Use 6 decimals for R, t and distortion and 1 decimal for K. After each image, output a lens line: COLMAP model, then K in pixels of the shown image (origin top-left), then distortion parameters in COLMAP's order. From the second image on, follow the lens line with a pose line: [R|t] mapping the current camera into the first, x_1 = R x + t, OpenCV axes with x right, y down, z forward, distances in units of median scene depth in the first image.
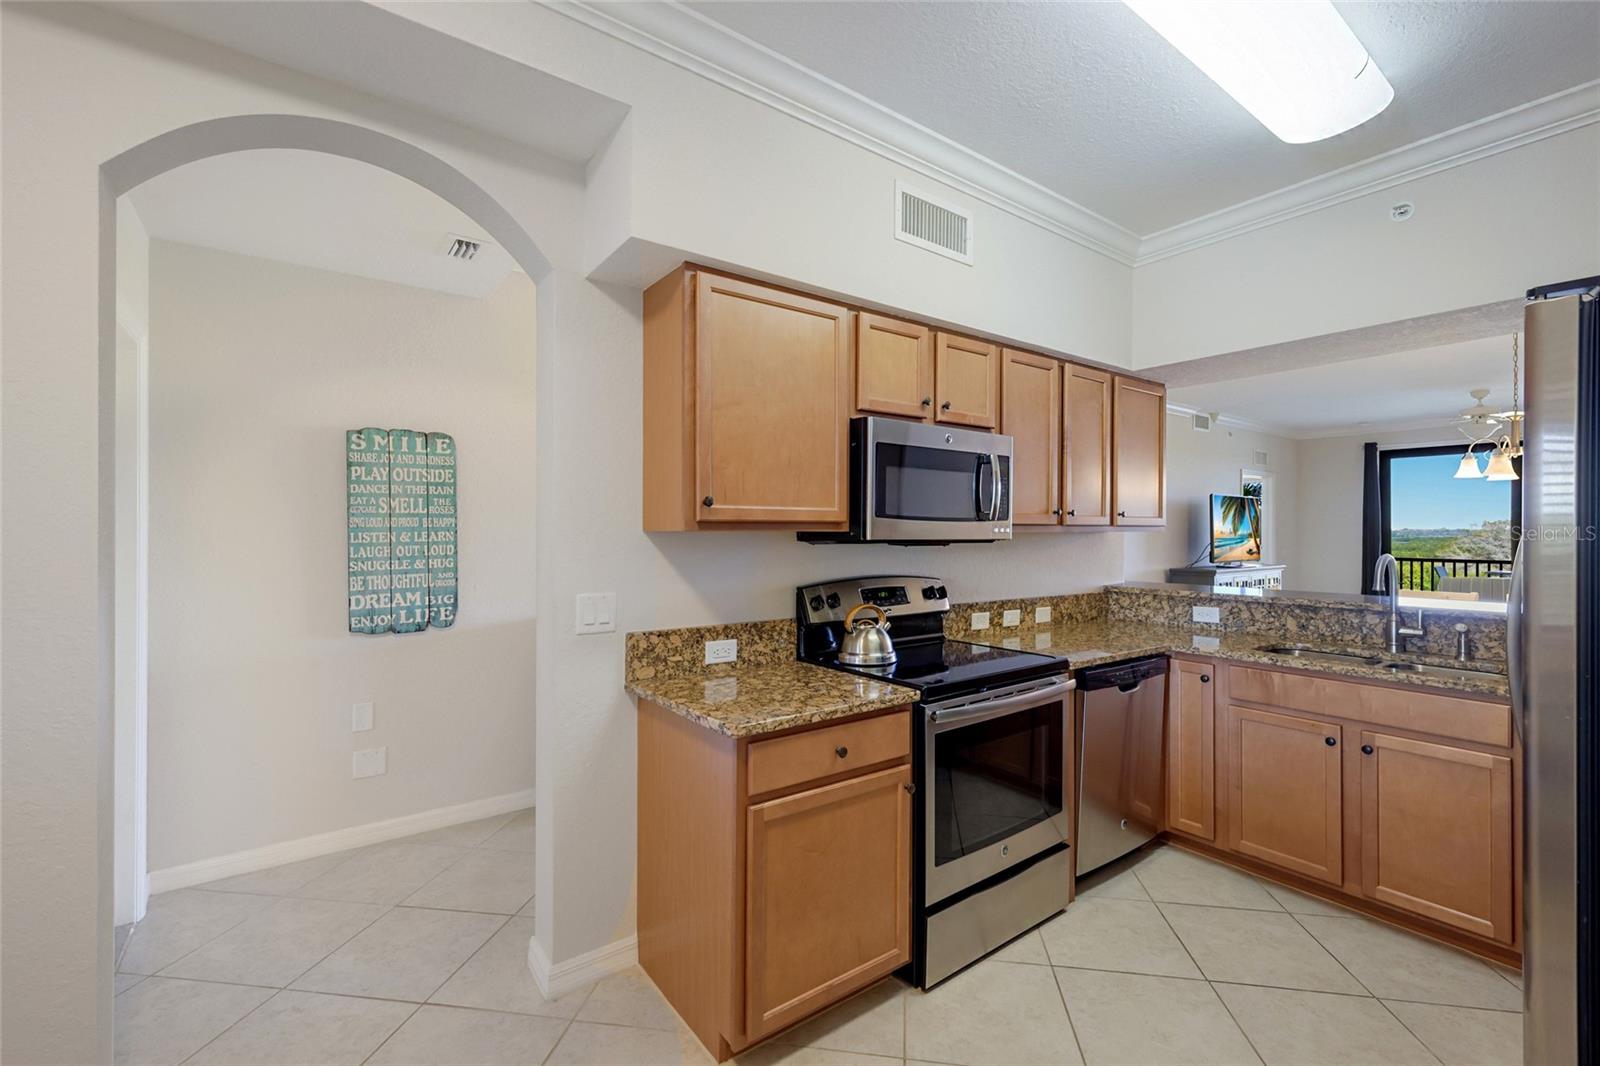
lens RADIAL K [[686.6, 0, 794.1], [0, 686.6, 526.4], [0, 0, 1]] dist [0.006390, -0.000302]
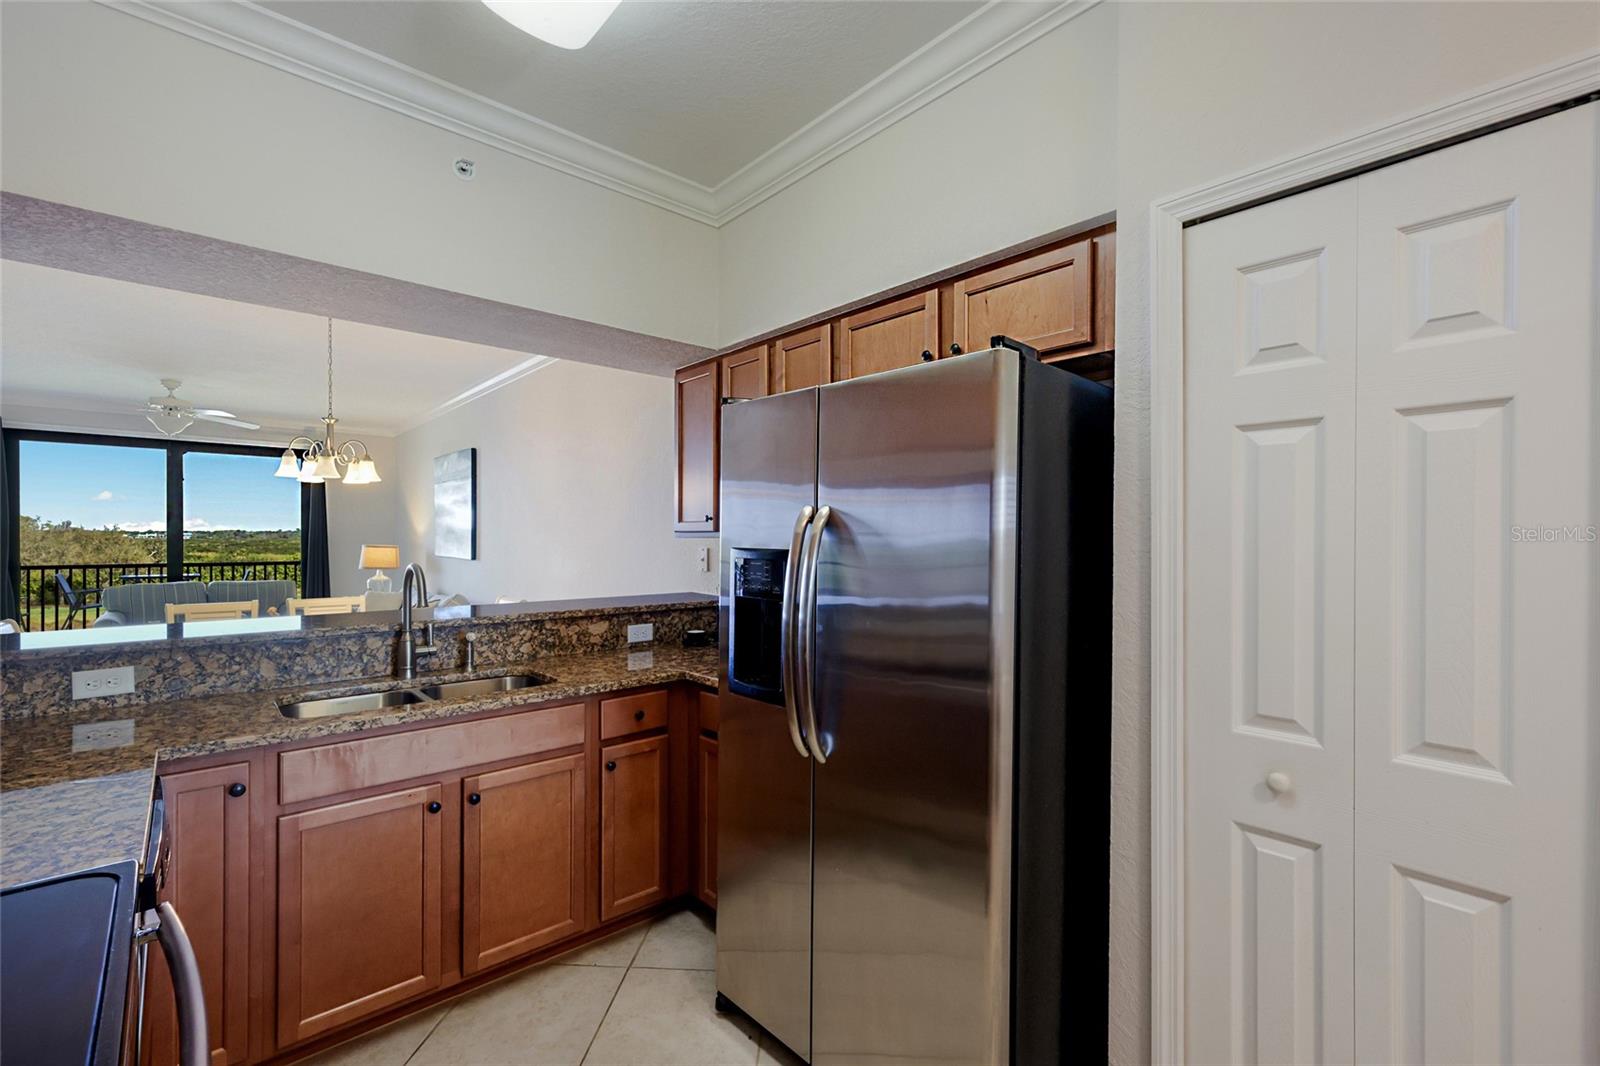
lens RADIAL K [[686.6, 0, 832.5], [0, 686.6, 541.1], [0, 0, 1]] dist [0.006390, -0.000302]
pose [[-0.103105, -0.008407, 0.994635, -0.033480], [-0.011149, 0.999911, 0.007296, 0.001392], [-0.994608, -0.010337, -0.103190, 0.590144]]
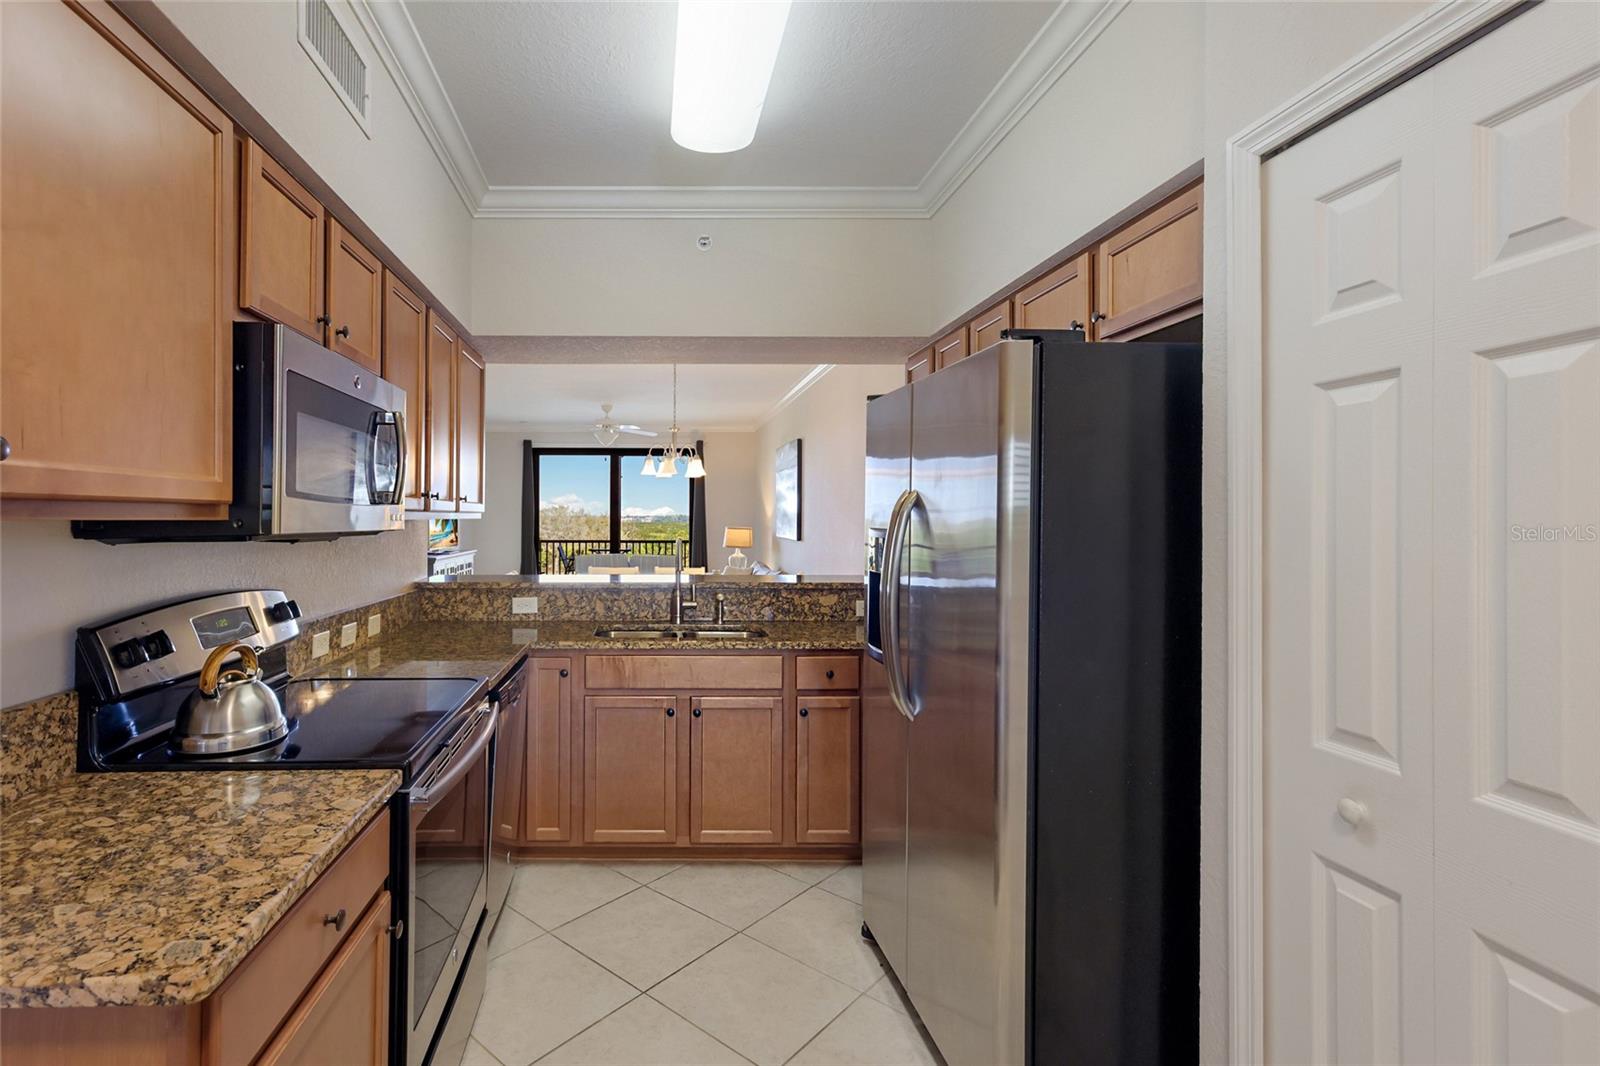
lens RADIAL K [[758.5, 0, 664.4], [0, 758.5, 515.5], [0, 0, 1]] dist [0.000596, -0.000987]
pose [[0.584018, 0.002523, 0.811737, -0.181963], [-0.006373, 0.999979, 0.001477, 0.000471], [-0.811715, -0.006036, 0.584022, 0.290112]]
